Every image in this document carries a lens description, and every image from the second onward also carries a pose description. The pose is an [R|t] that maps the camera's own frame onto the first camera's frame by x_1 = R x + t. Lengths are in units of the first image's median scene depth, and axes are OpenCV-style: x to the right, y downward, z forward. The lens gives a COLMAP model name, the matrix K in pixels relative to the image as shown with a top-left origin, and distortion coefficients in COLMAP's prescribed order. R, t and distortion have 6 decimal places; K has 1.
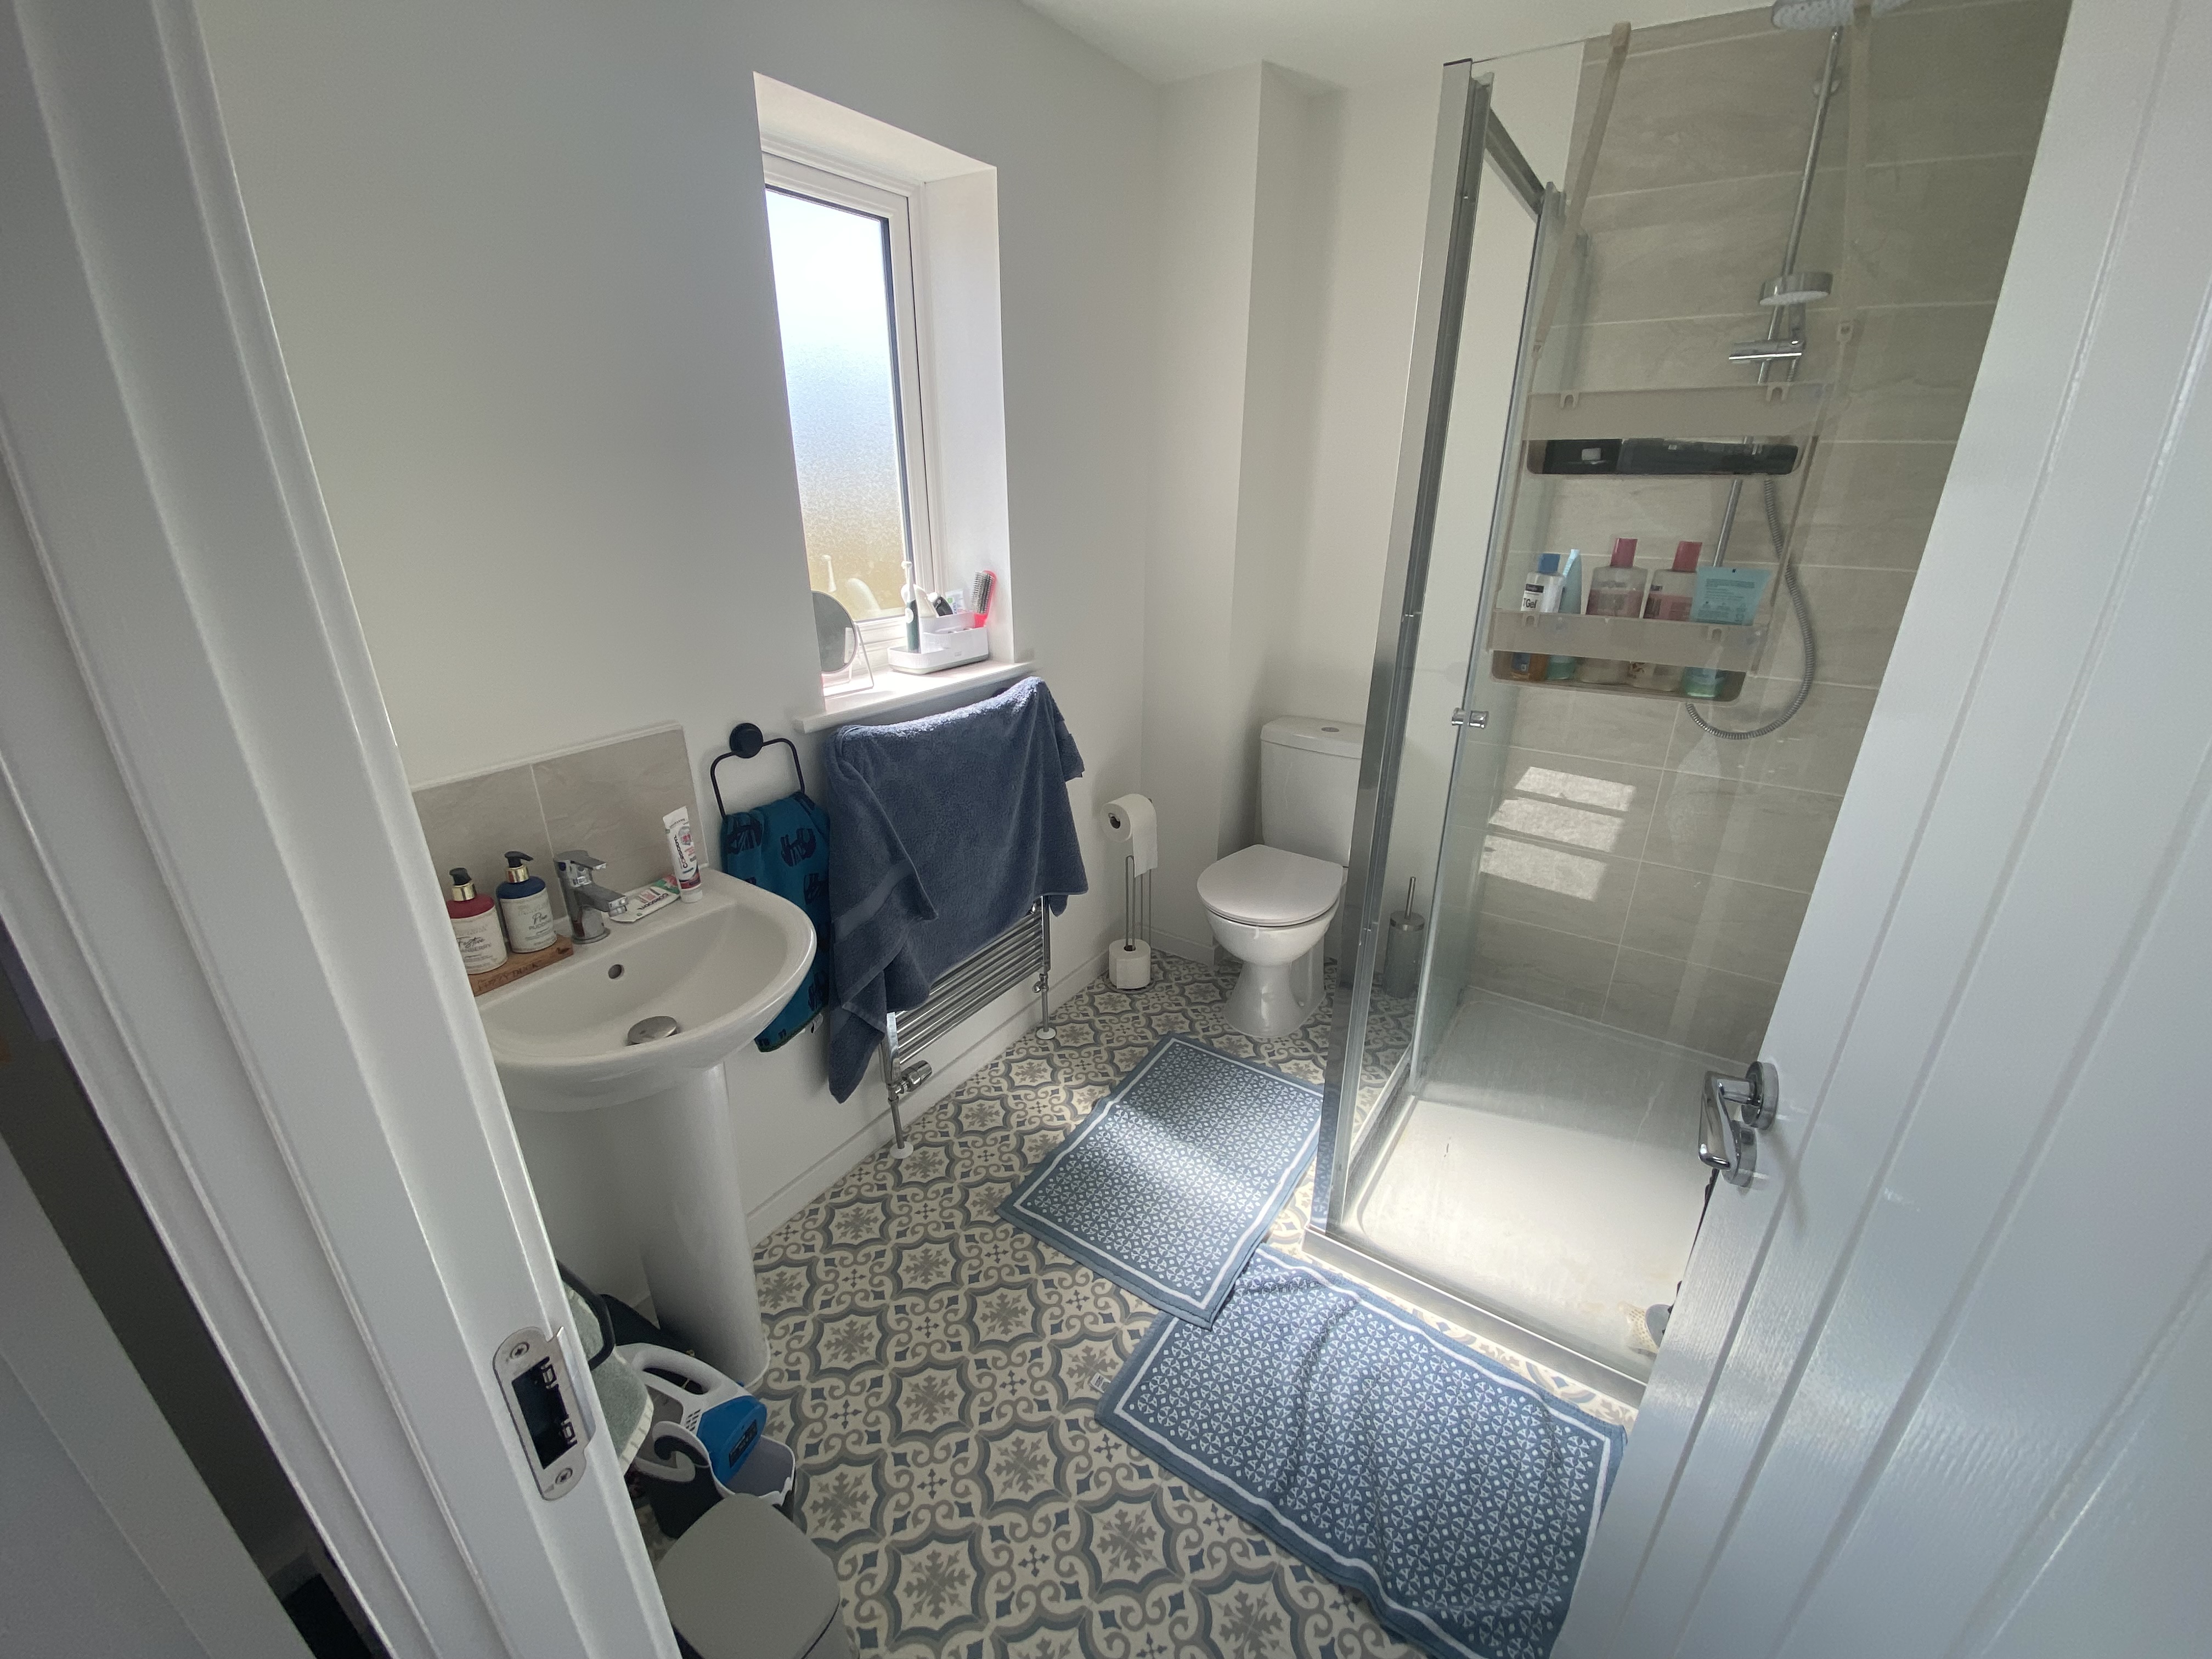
lens RADIAL K [[900.4, 0, 1110.6], [0, 900.4, 833.0], [0, 0, 1]] dist [0.014987, -0.016264]
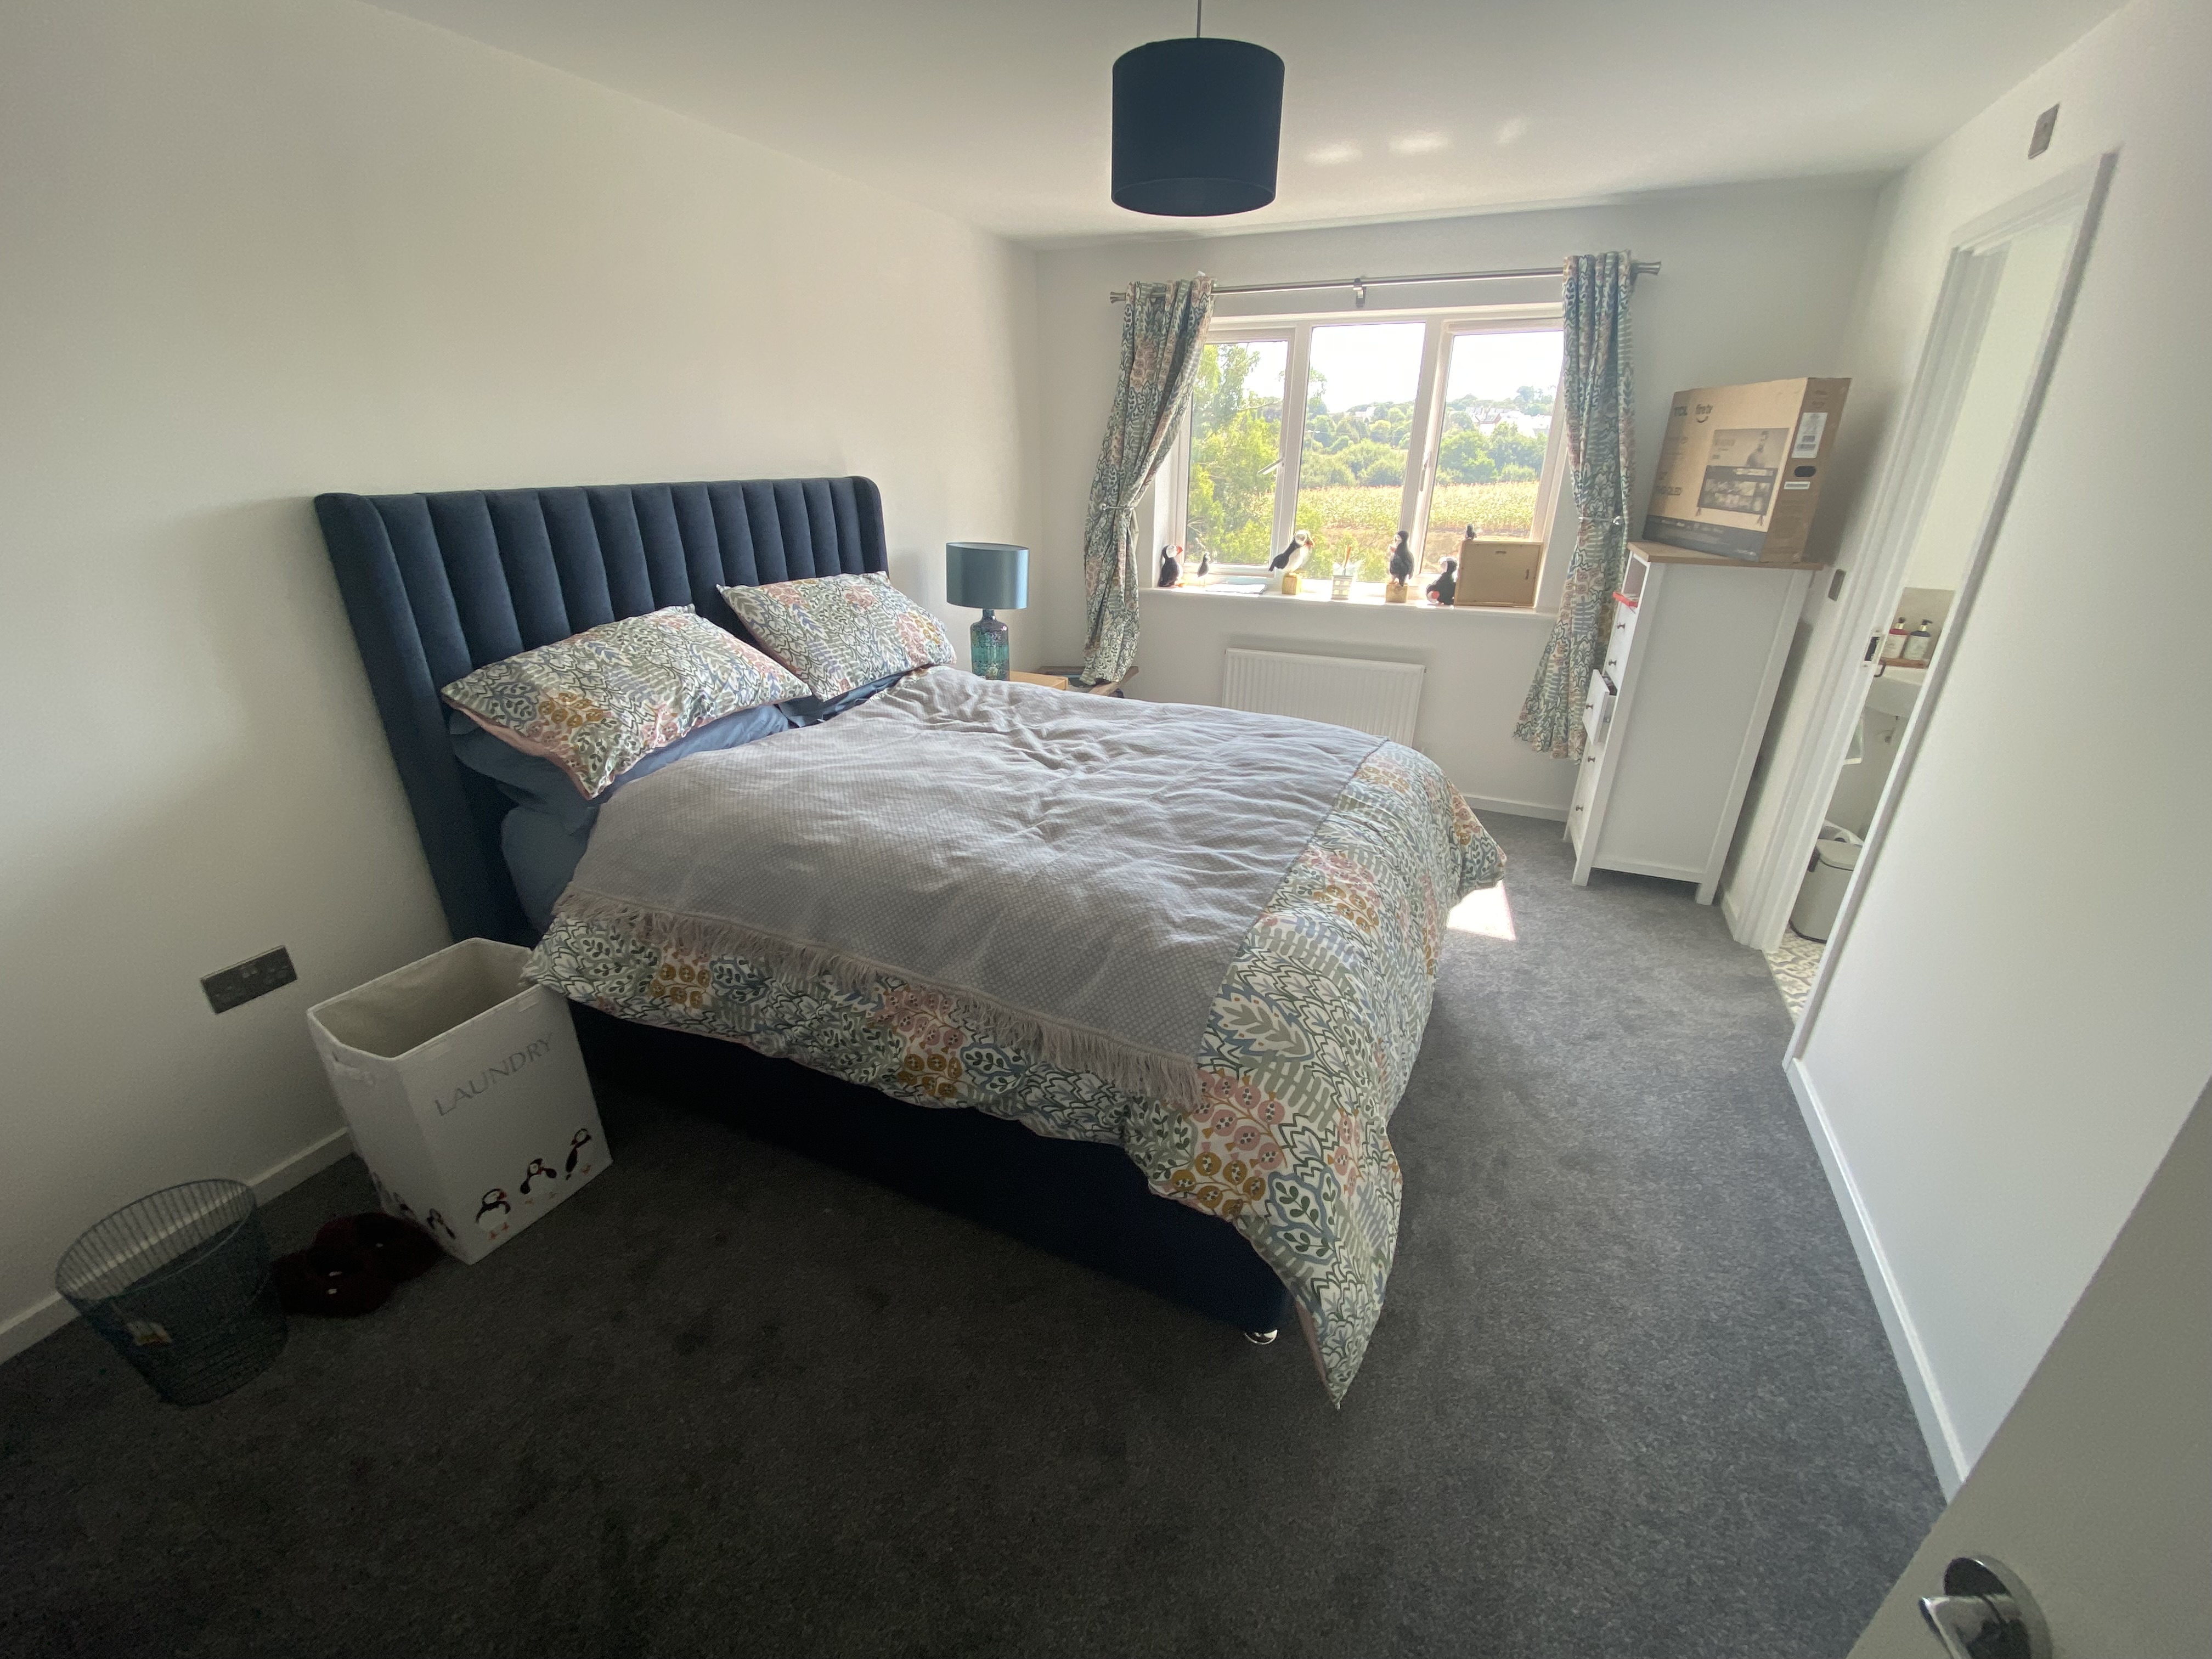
lens RADIAL K [[900.4, 0, 1104.1], [0, 900.4, 822.4], [0, 0, 1]] dist [0.014987, -0.016264]
pose [[0.170161, 0.382362, -0.908209, 0.852182], [-0.380024, 0.875820, 0.297525, 0.387688], [0.909190, 0.294514, 0.294337, -0.971039]]
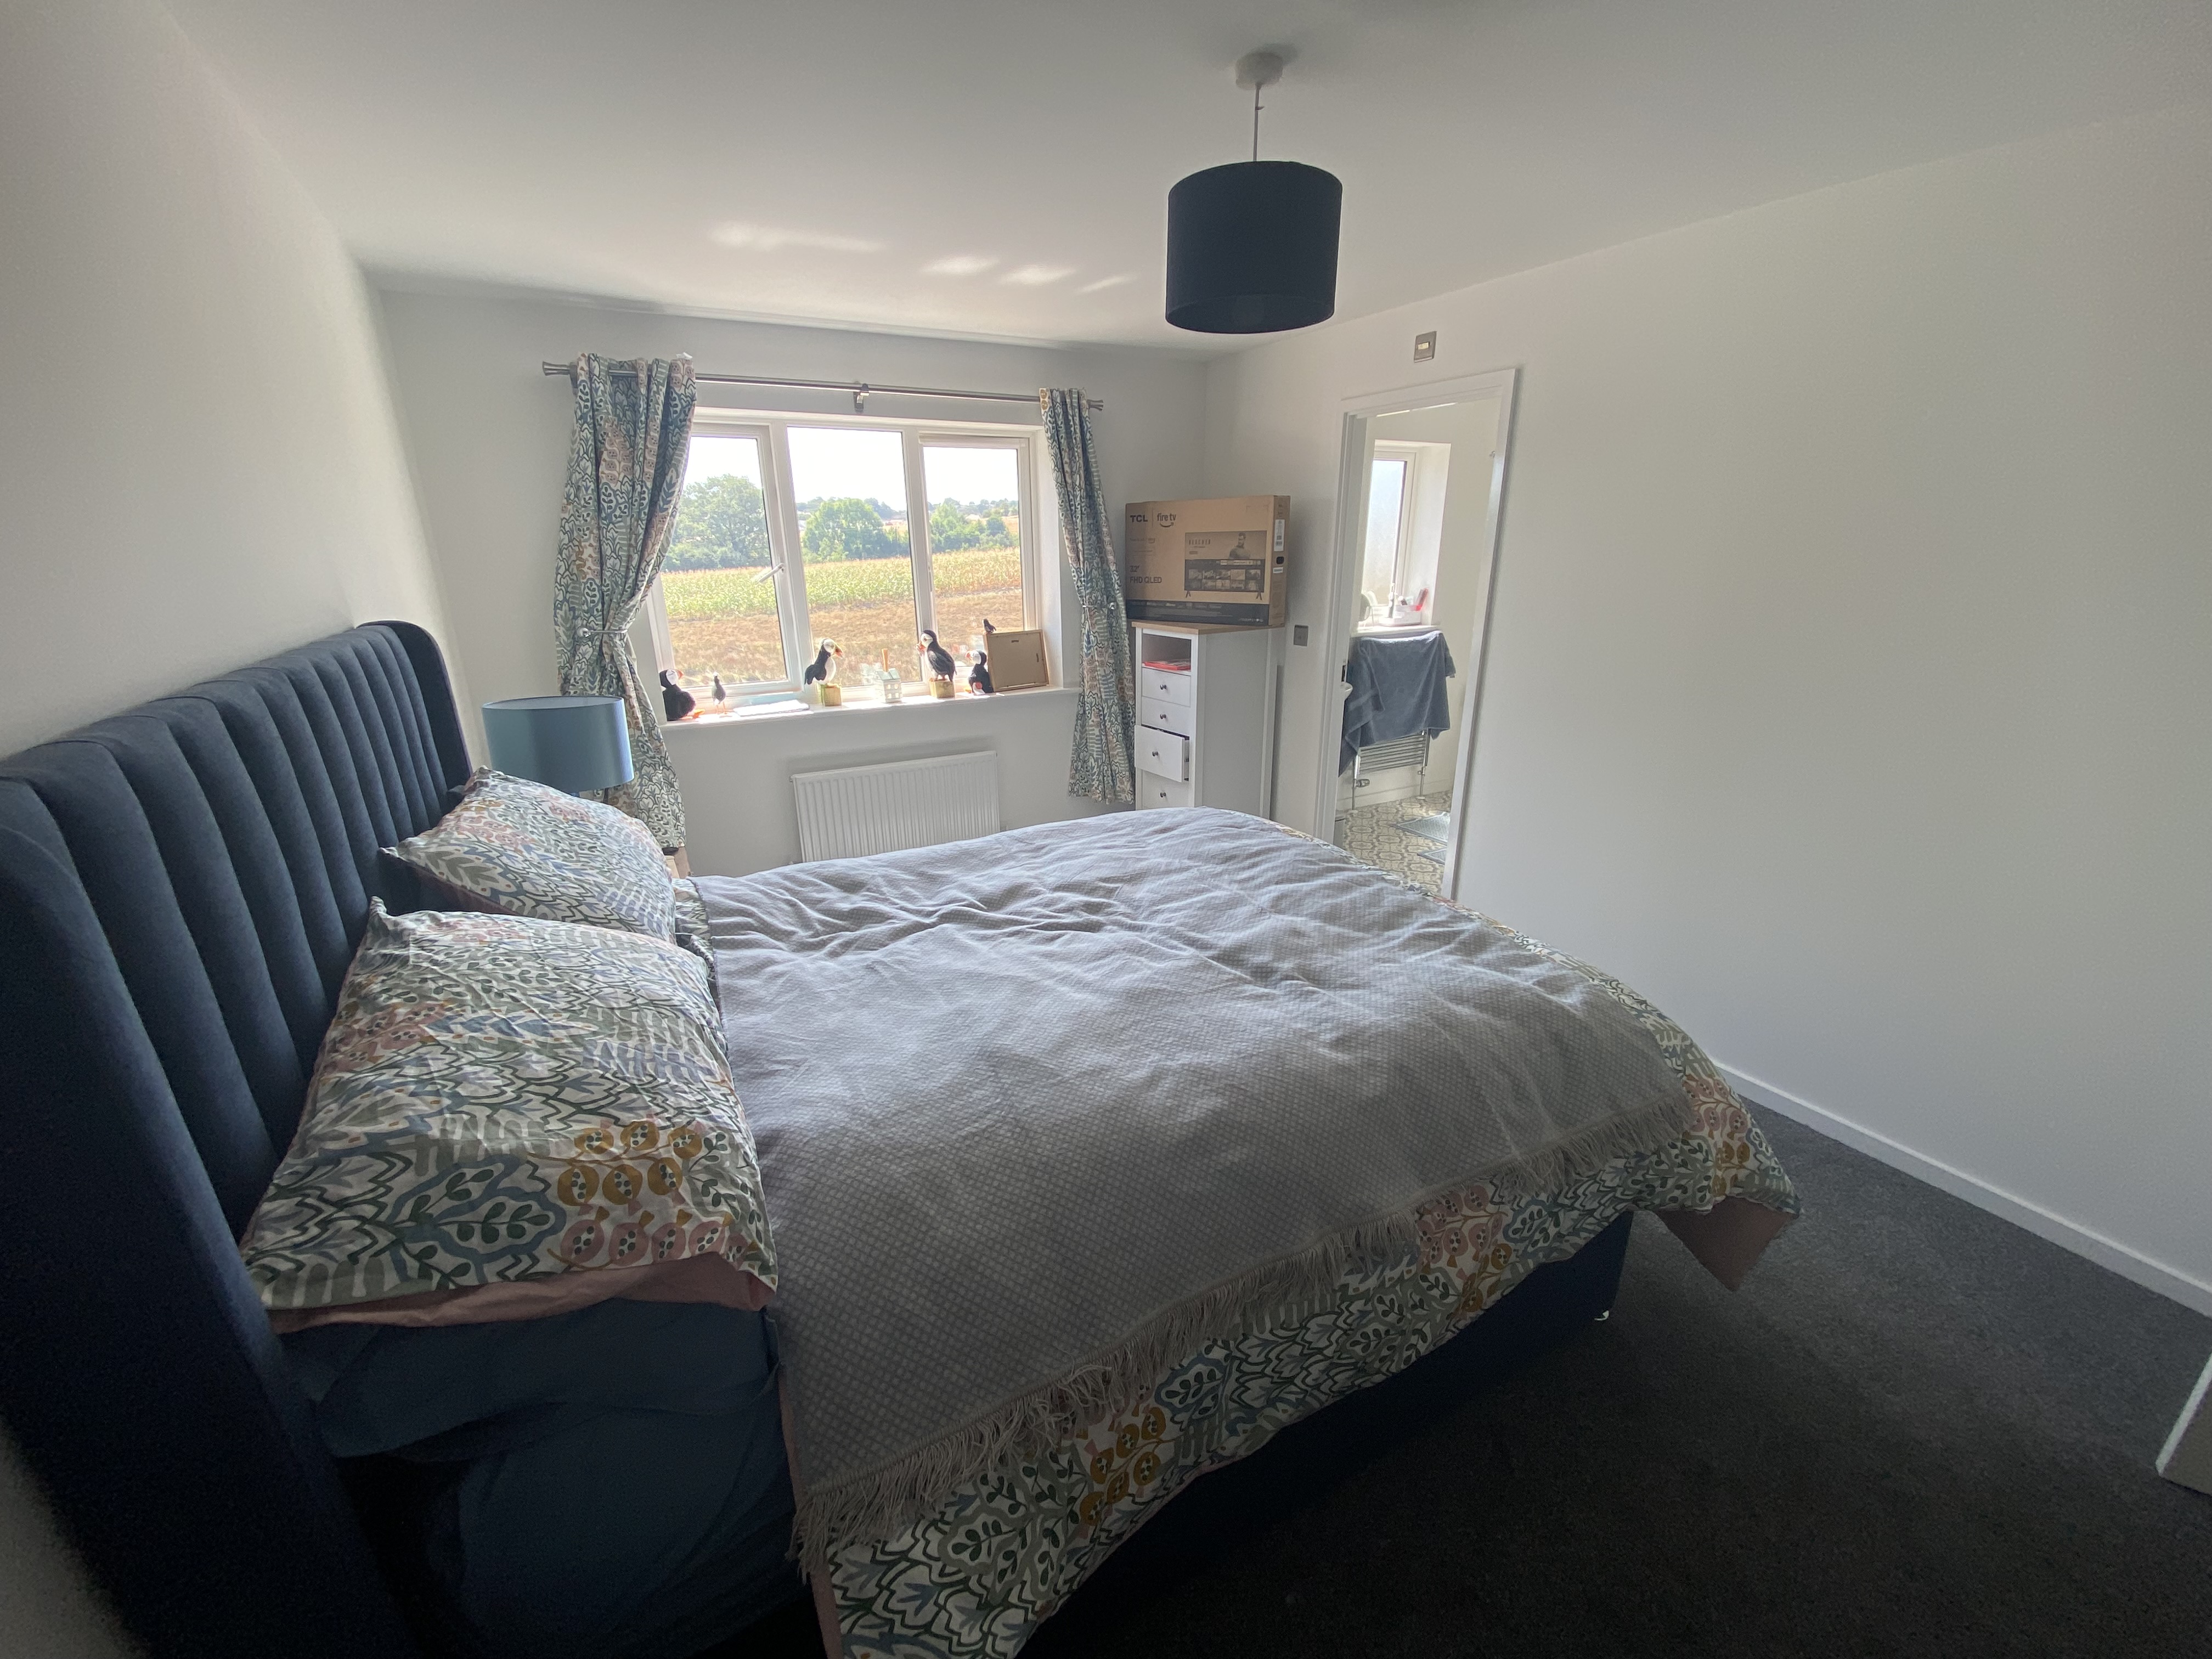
lens RADIAL K [[865.9, 0, 1117.5], [0, 865.9, 839.7], [0, 0, 1]] dist [0.001634, -0.000842]
pose [[0.887447, 0.140510, -0.438969, 0.260209], [-0.165105, 0.986109, -0.018141, 0.585009], [0.430323, 0.088575, 0.898319, -1.470847]]
